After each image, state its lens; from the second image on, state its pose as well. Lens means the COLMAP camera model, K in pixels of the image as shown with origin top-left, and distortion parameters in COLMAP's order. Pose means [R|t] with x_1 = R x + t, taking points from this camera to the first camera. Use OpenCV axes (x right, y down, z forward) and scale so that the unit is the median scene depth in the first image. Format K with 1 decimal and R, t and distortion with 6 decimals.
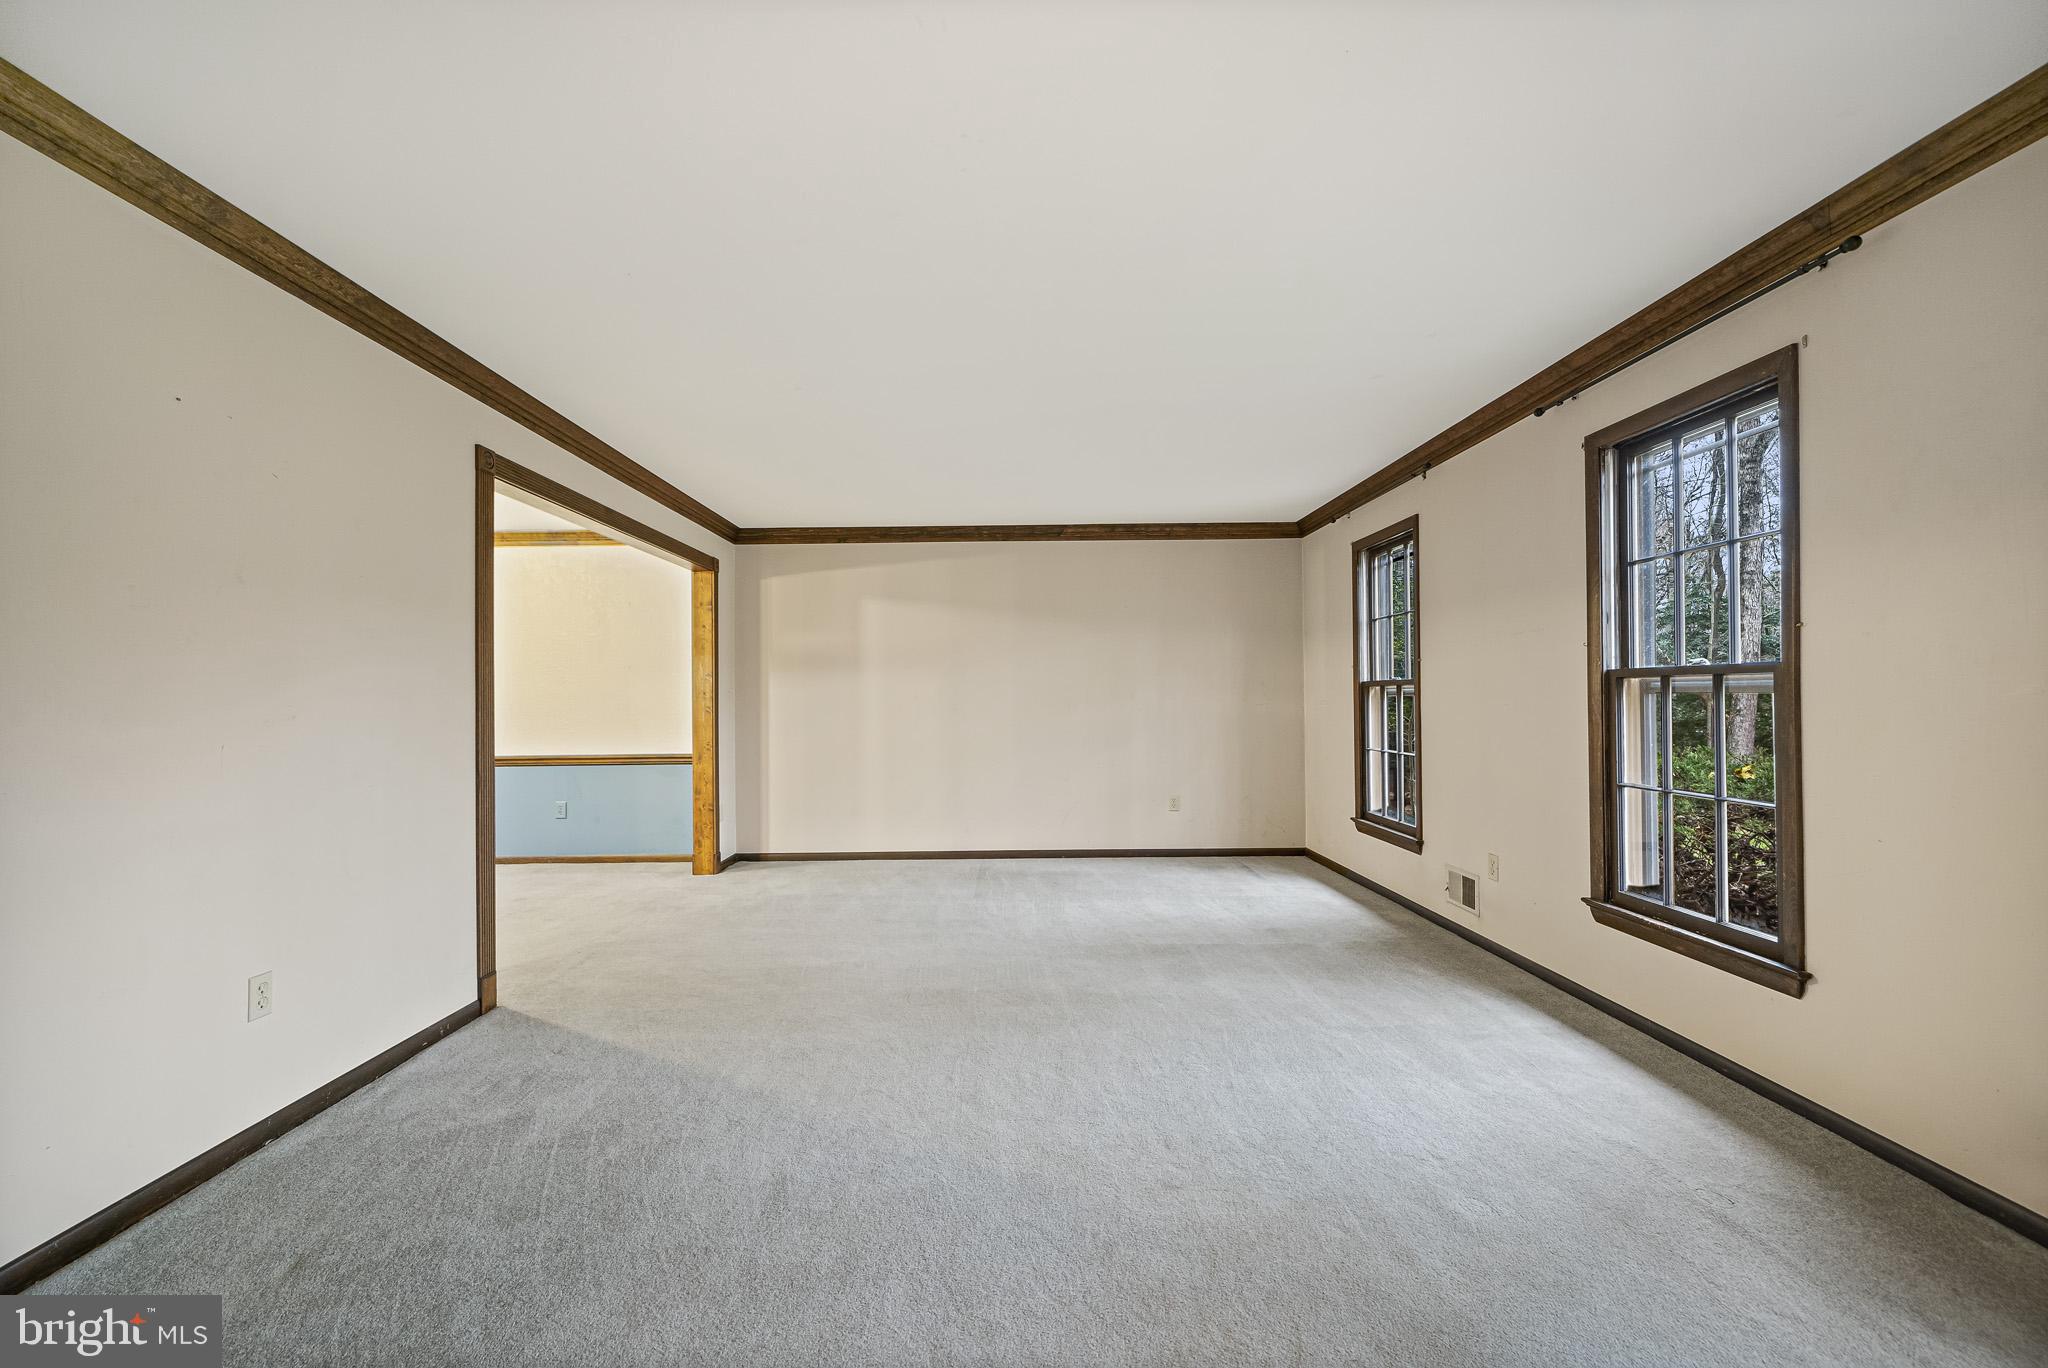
lens RADIAL K [[827.4, 0, 1000.8], [0, 827.4, 694.5], [0, 0, 1]] dist [-0.005042, 0.000111]
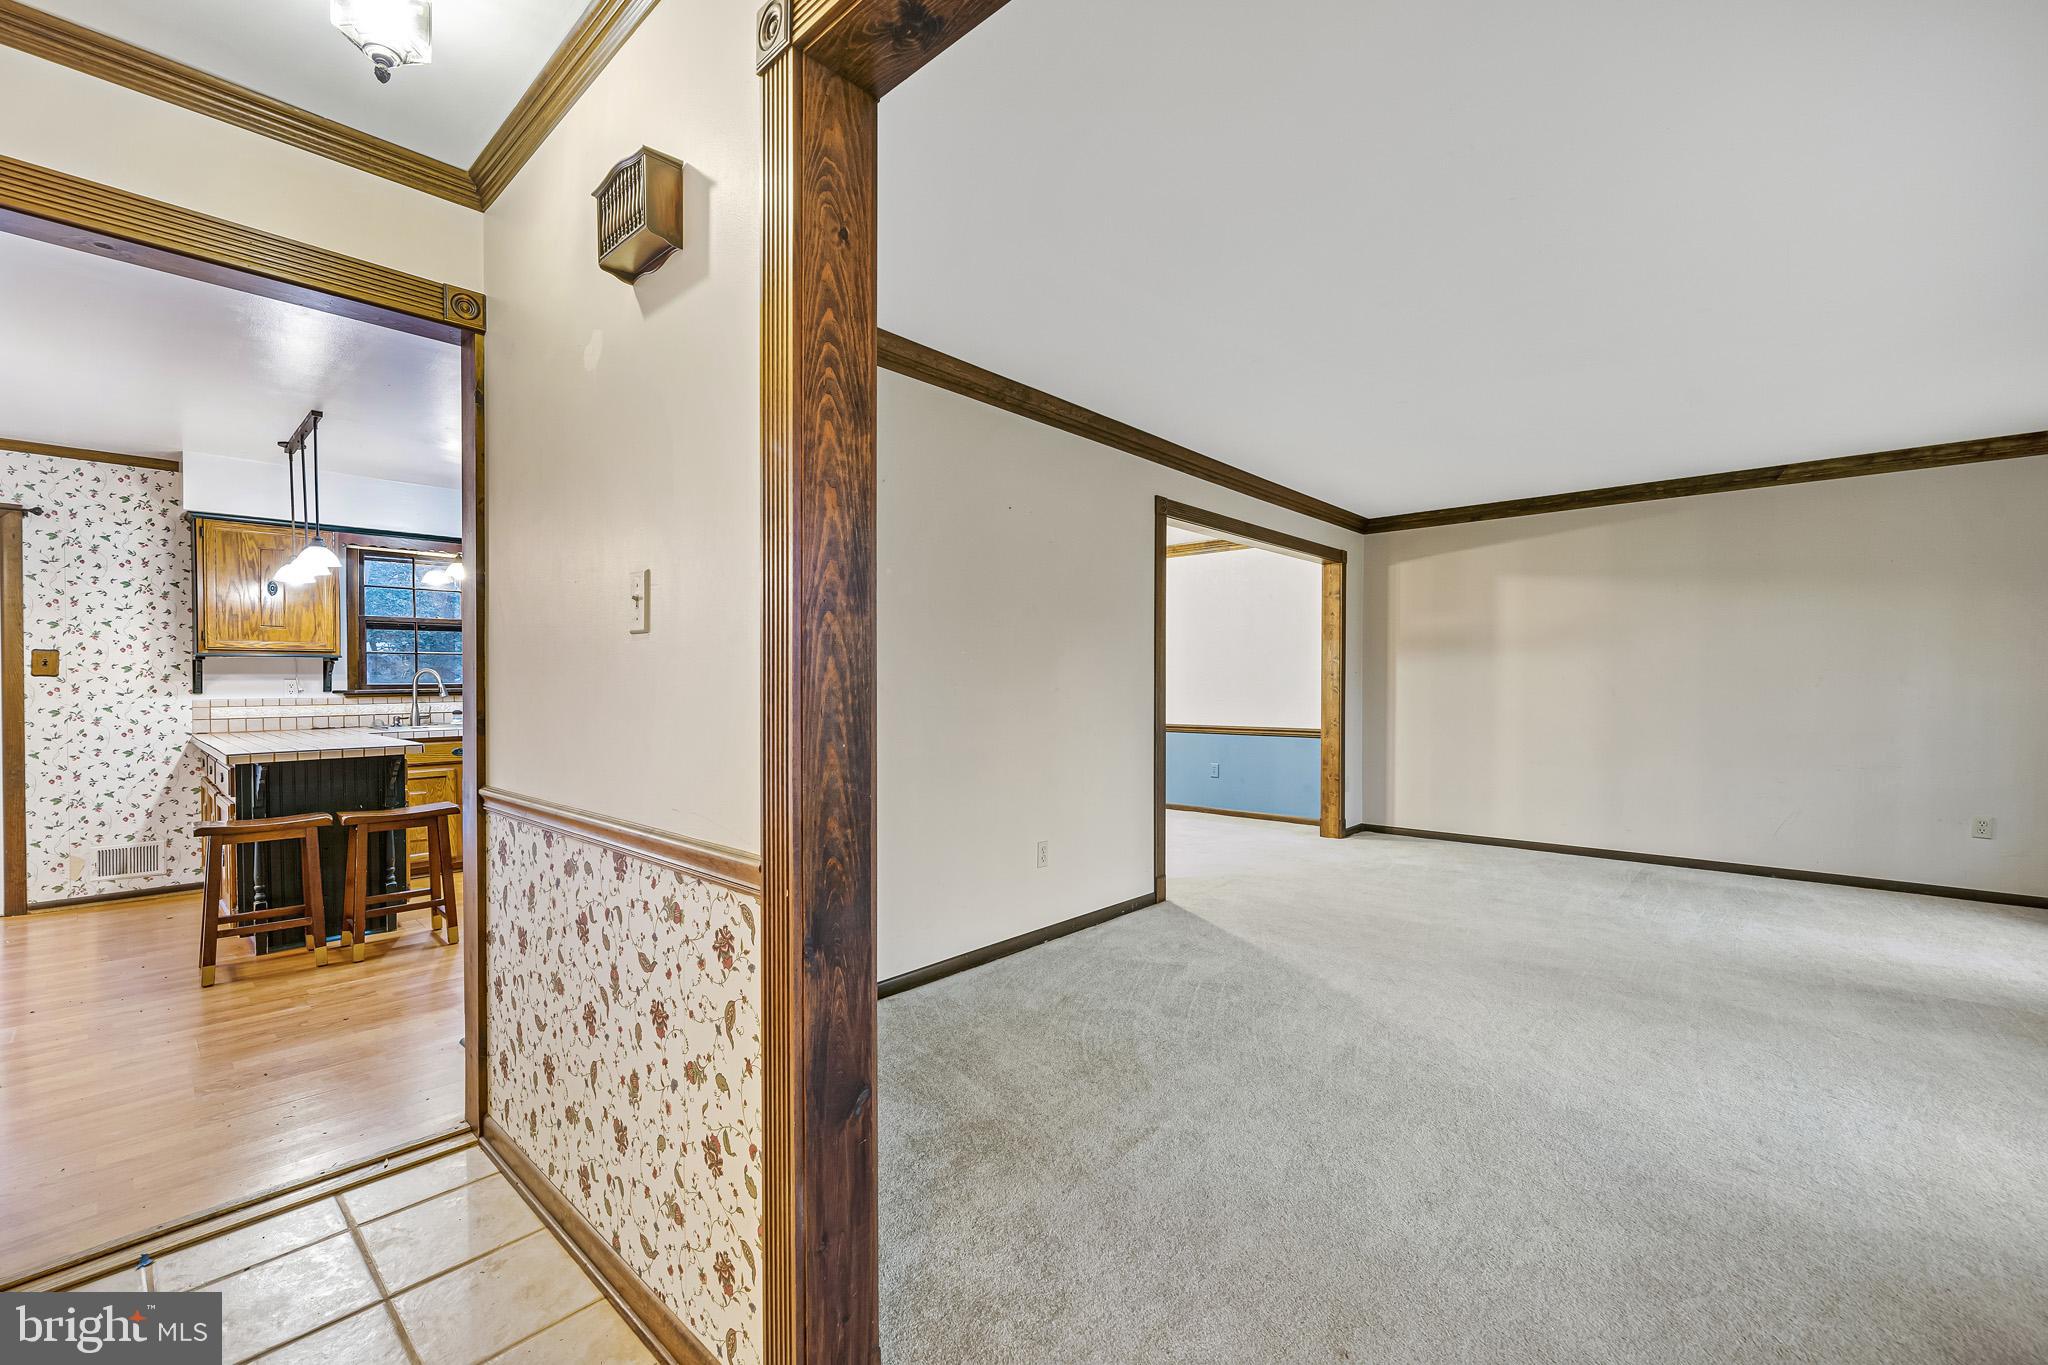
lens RADIAL K [[827.4, 0, 1000.8], [0, 827.4, 693.0], [0, 0, 1]] dist [-0.005042, 0.000111]
pose [[0.731675, 0.016496, -0.681454, 0.114587], [-0.001341, 0.999740, 0.022762, -0.001830], [0.681652, -0.015740, 0.731507, -0.179217]]
